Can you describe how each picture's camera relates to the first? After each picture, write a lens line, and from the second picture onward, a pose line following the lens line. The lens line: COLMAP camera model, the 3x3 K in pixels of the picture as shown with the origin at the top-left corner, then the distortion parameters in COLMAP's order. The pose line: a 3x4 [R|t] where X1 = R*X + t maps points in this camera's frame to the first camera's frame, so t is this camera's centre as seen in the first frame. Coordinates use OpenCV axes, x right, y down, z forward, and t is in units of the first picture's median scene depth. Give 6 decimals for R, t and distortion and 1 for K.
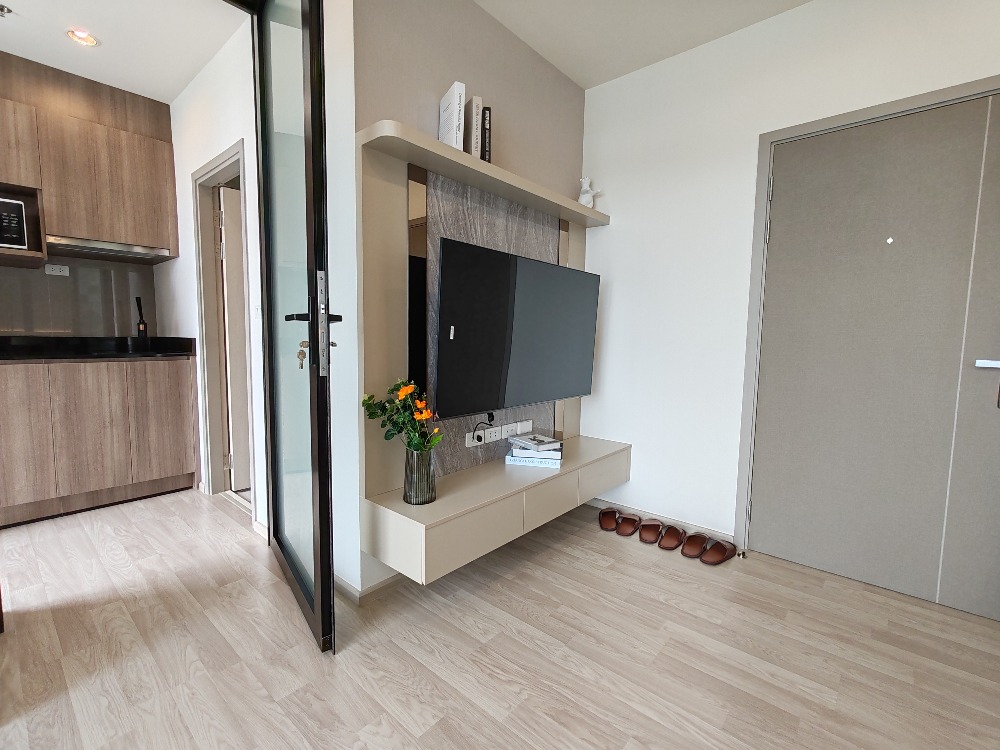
lens RADIAL K [[453.4, 0, 498.1], [0, 453.4, 377.4], [0, 0, 1]] dist [0.007794, 0.000535]
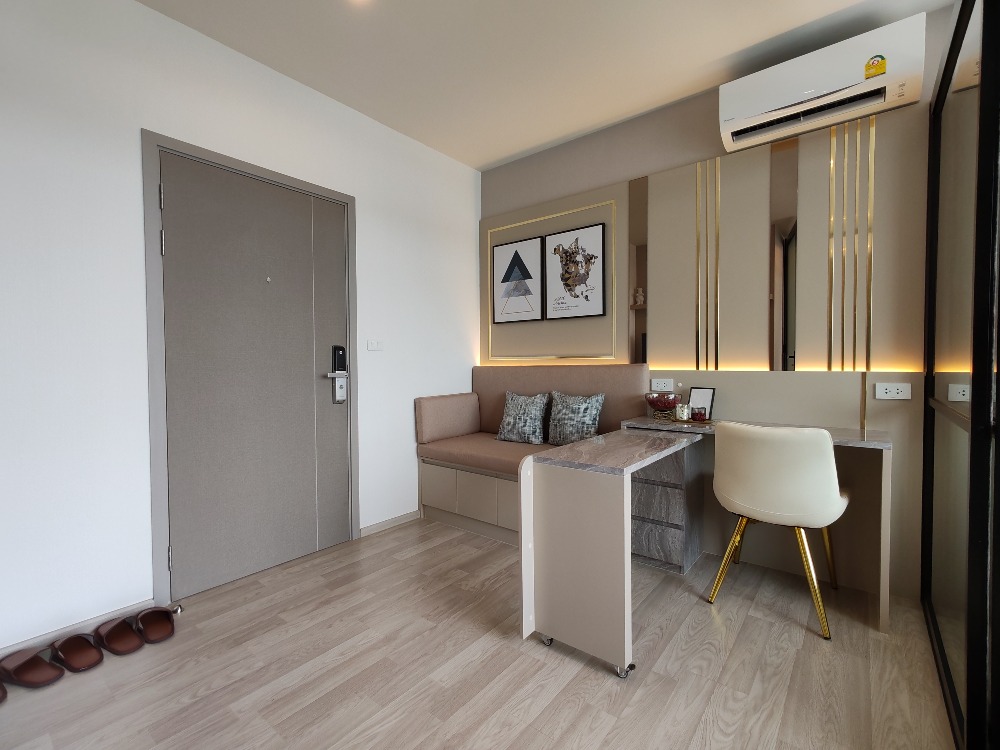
lens RADIAL K [[453.4, 0, 498.1], [0, 453.4, 377.4], [0, 0, 1]] dist [0.007794, 0.000535]
pose [[-0.036023, -0.045652, 0.998308, -0.449244], [0.096106, 0.994168, 0.048930, -0.045407], [-0.994719, 0.097706, -0.031426, 0.507219]]
